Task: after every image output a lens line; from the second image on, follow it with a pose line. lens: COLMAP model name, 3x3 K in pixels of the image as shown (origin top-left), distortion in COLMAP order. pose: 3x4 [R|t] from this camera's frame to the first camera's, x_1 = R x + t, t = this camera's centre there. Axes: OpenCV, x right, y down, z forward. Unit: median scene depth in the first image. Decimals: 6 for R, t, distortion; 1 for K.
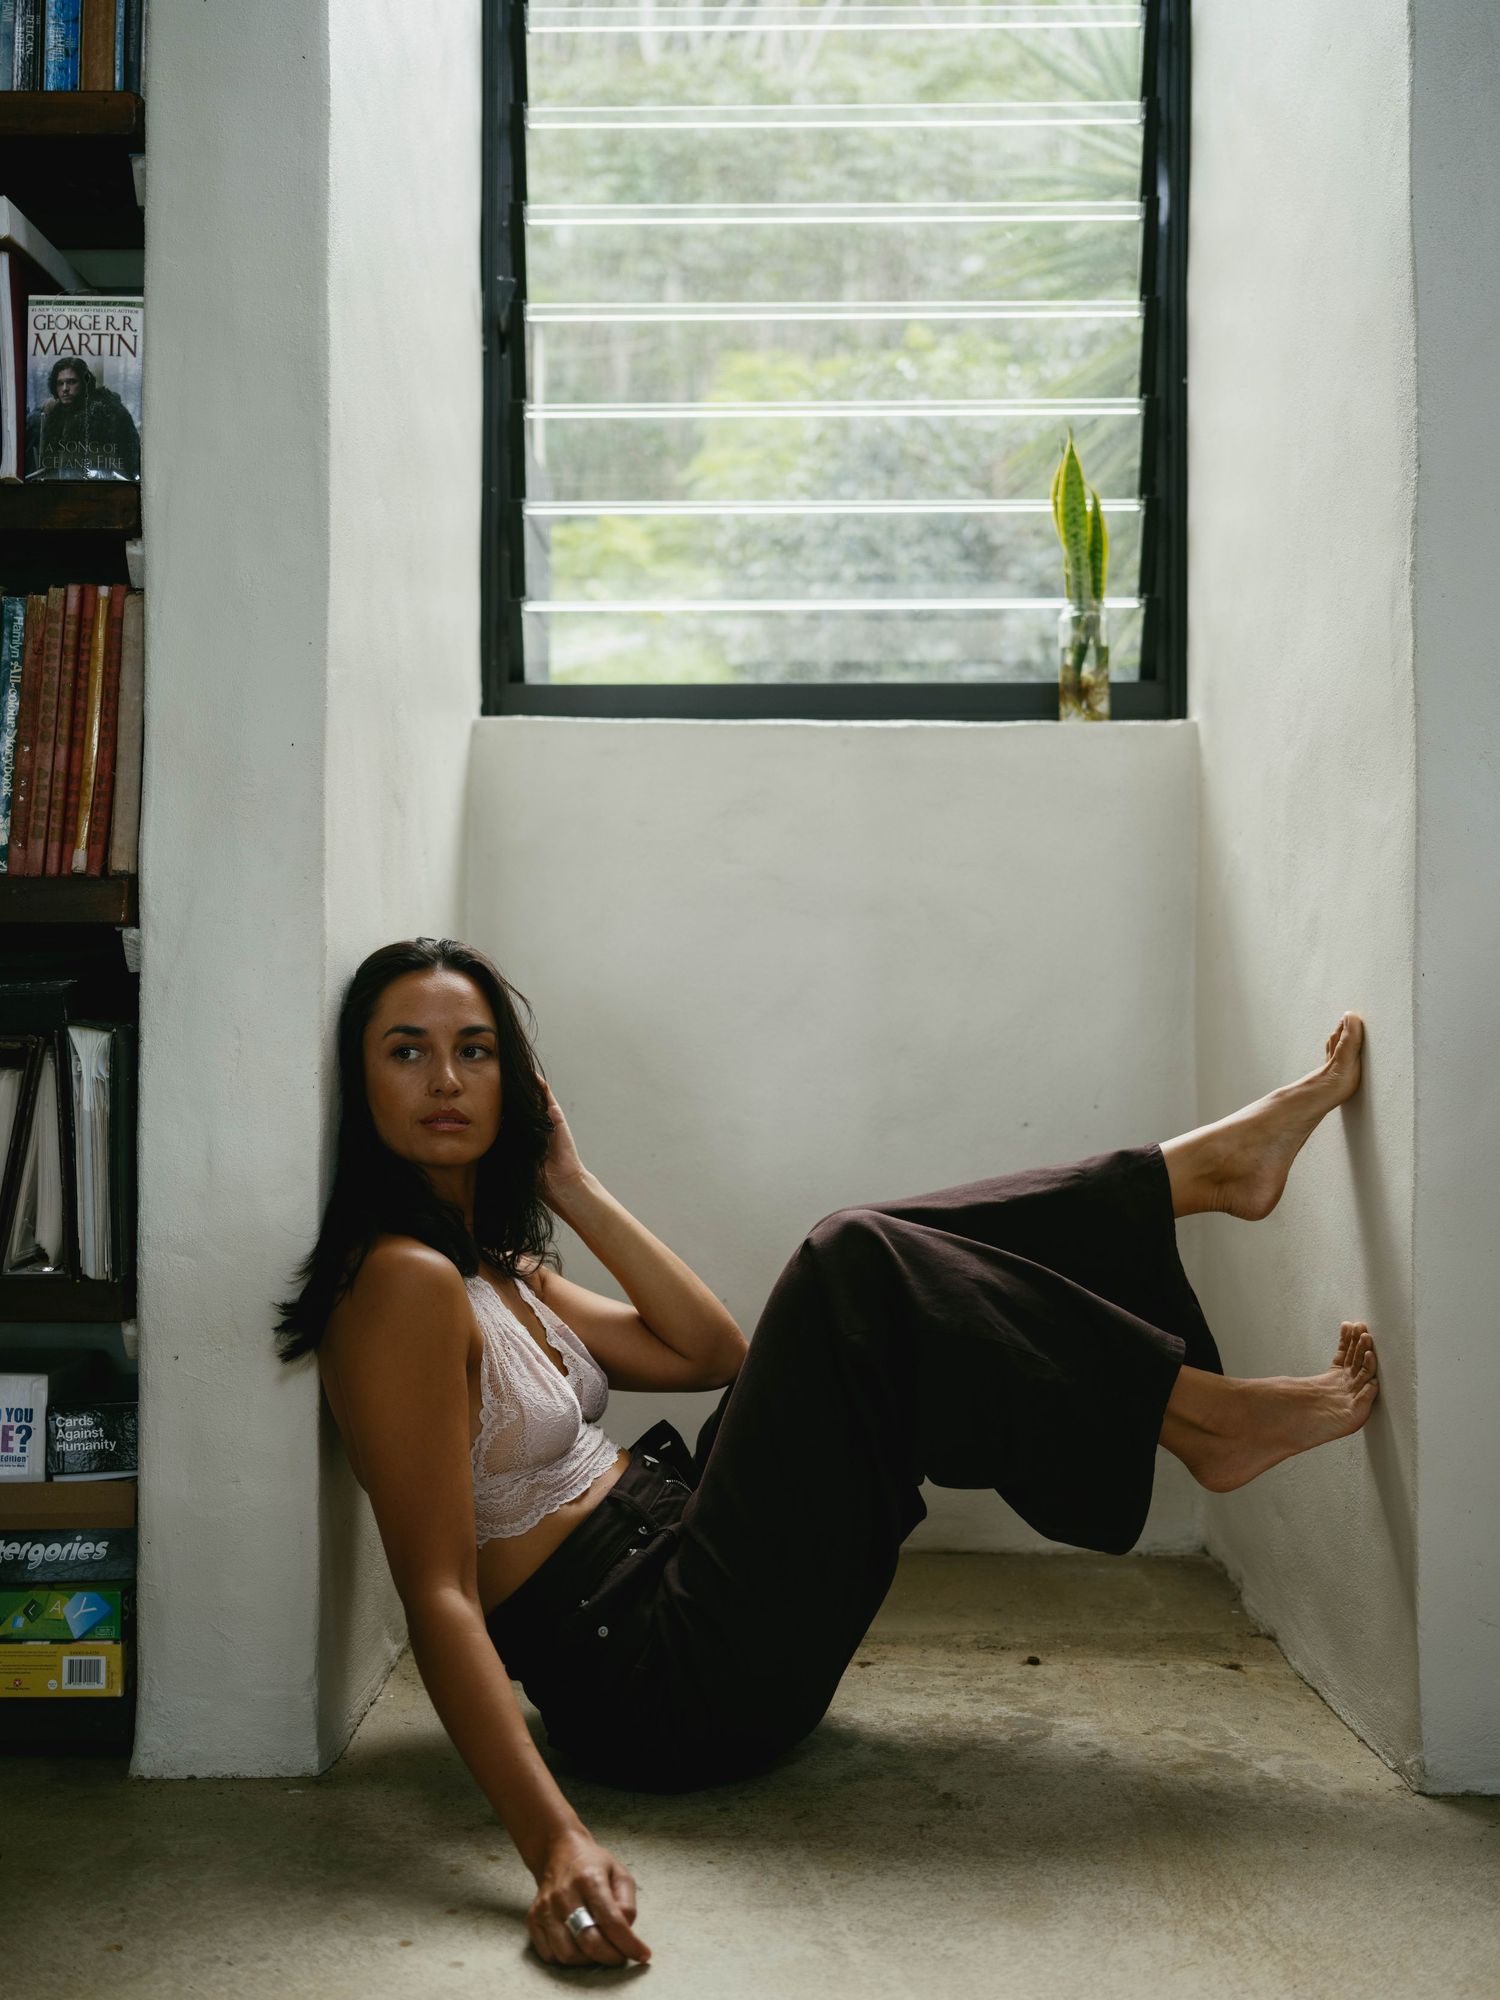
lens RADIAL K [[2082.9, 0, 750.0], [0, 2082.9, 1000.0], [0, 0, 1]] dist [0.000817, 0.005321]
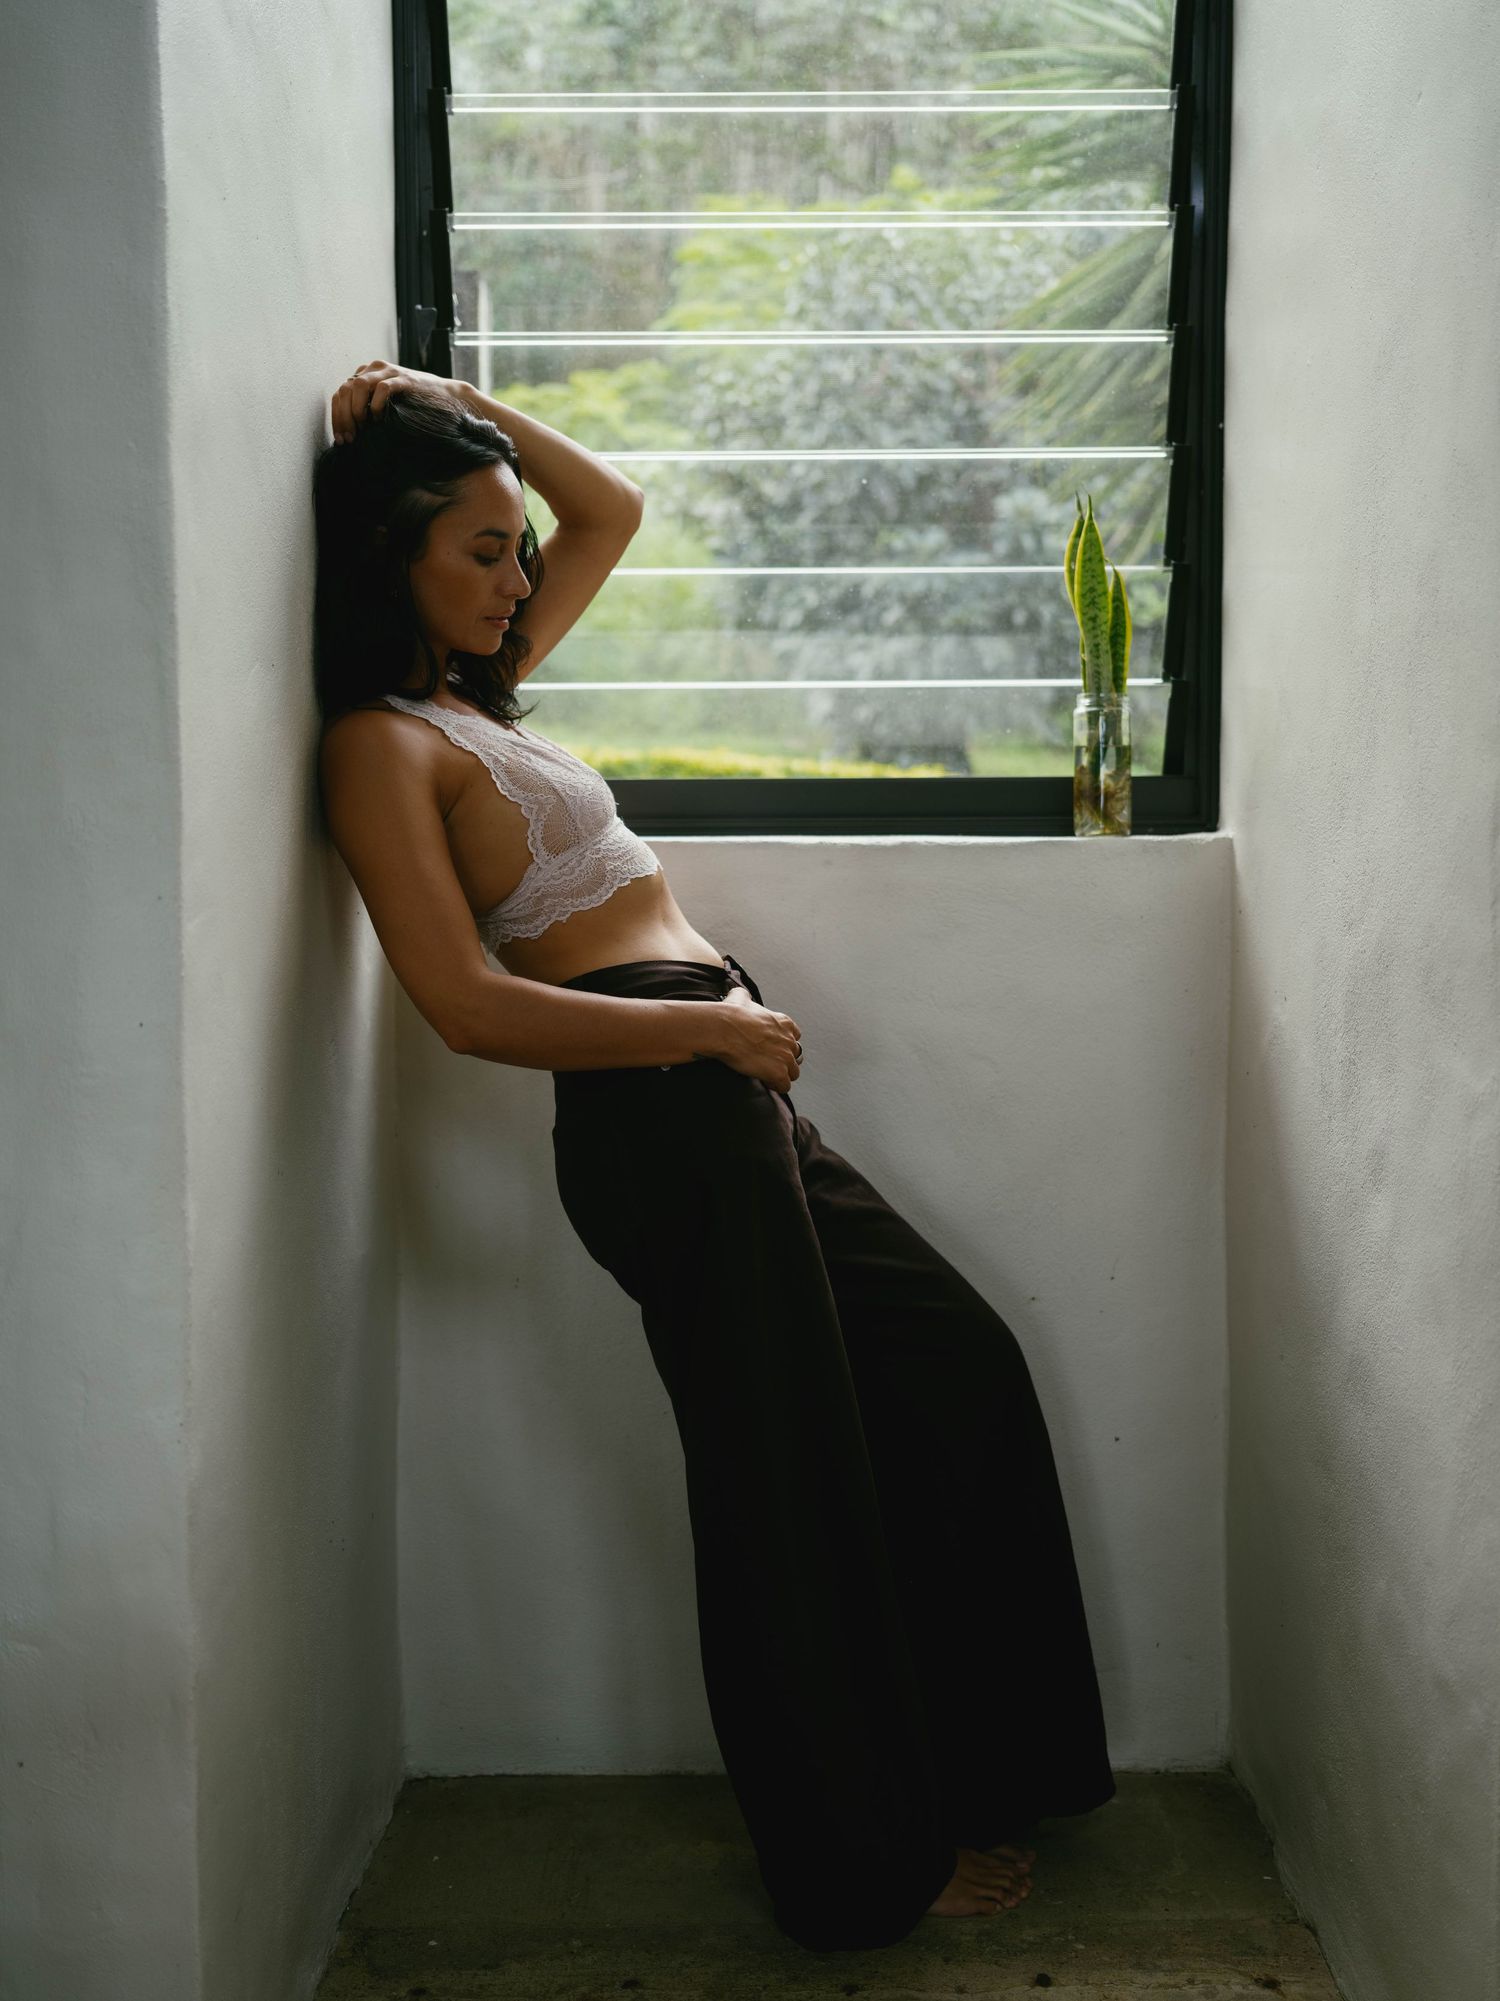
lens RADIAL K [[2087.1, 0, 784.1], [0, 2087.1, 1009.3], [0, 0, 1]] dist [-0.000536, 0.006426]
pose [[0.999713, -0.006417, 0.023065, 0.008980], [0.004516, 0.996660, 0.081544, -0.161485], [-0.023511, -0.081417, 0.996403, 0.158748]]
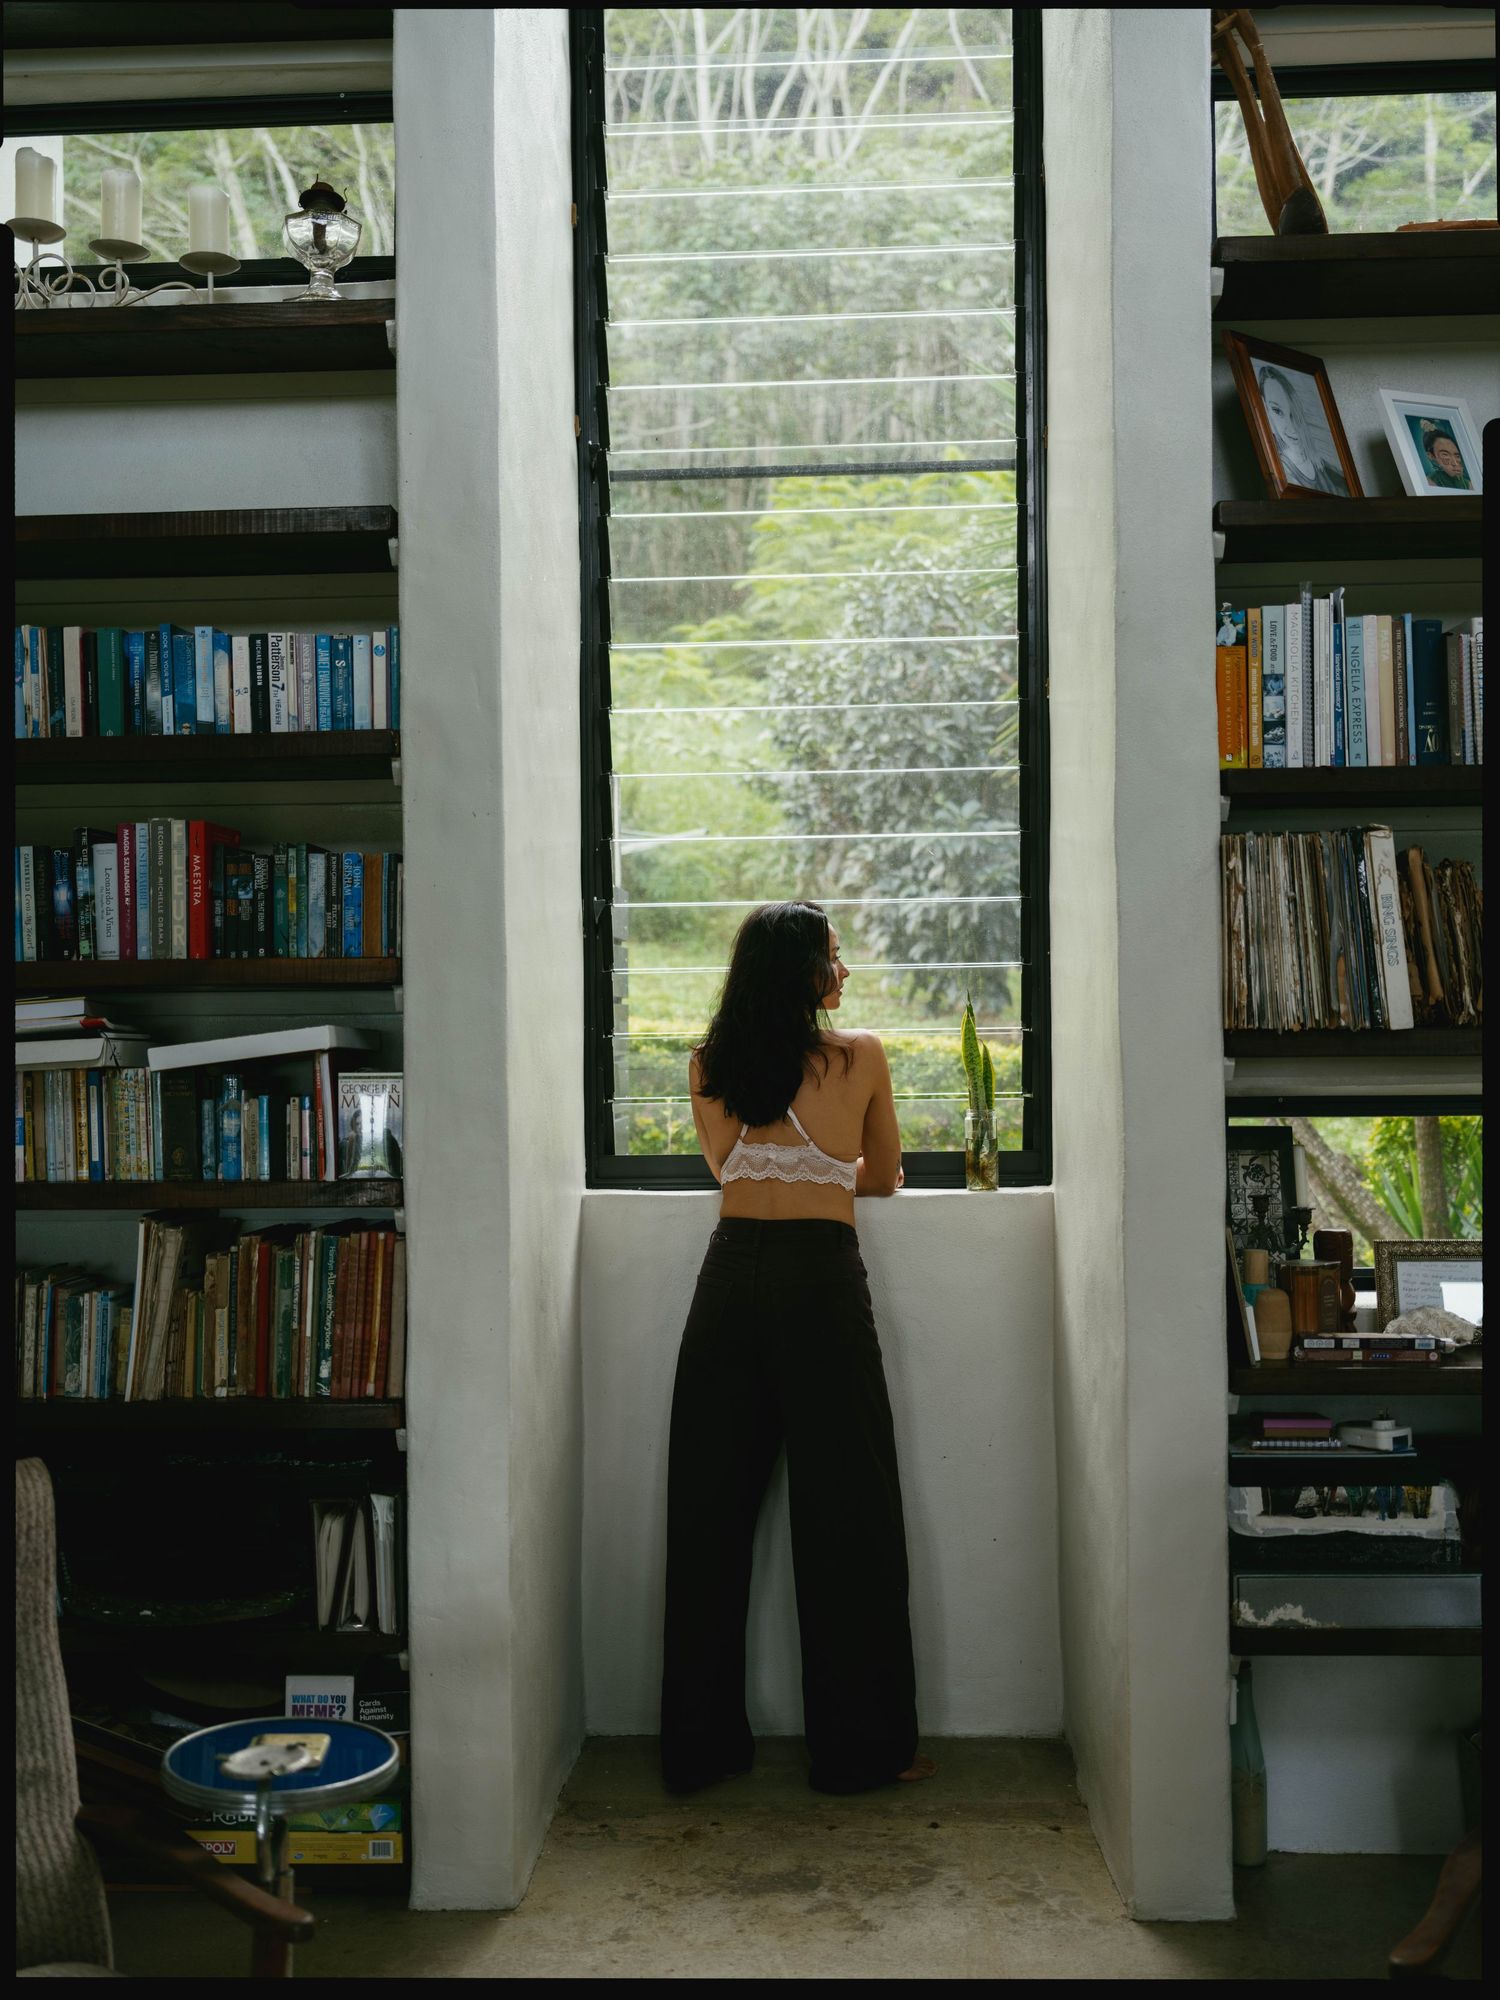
lens RADIAL K [[2057.9, 0, 750.0], [0, 2057.9, 1000.0], [0, 0, 1]] dist [-0.003139, -0.003026]
pose [[0.999325, -0.013916, -0.033999, 0.054299], [0.013942, 0.999903, 0.000534, -0.335814], [0.033988, -0.001008, 0.999422, -0.624827]]
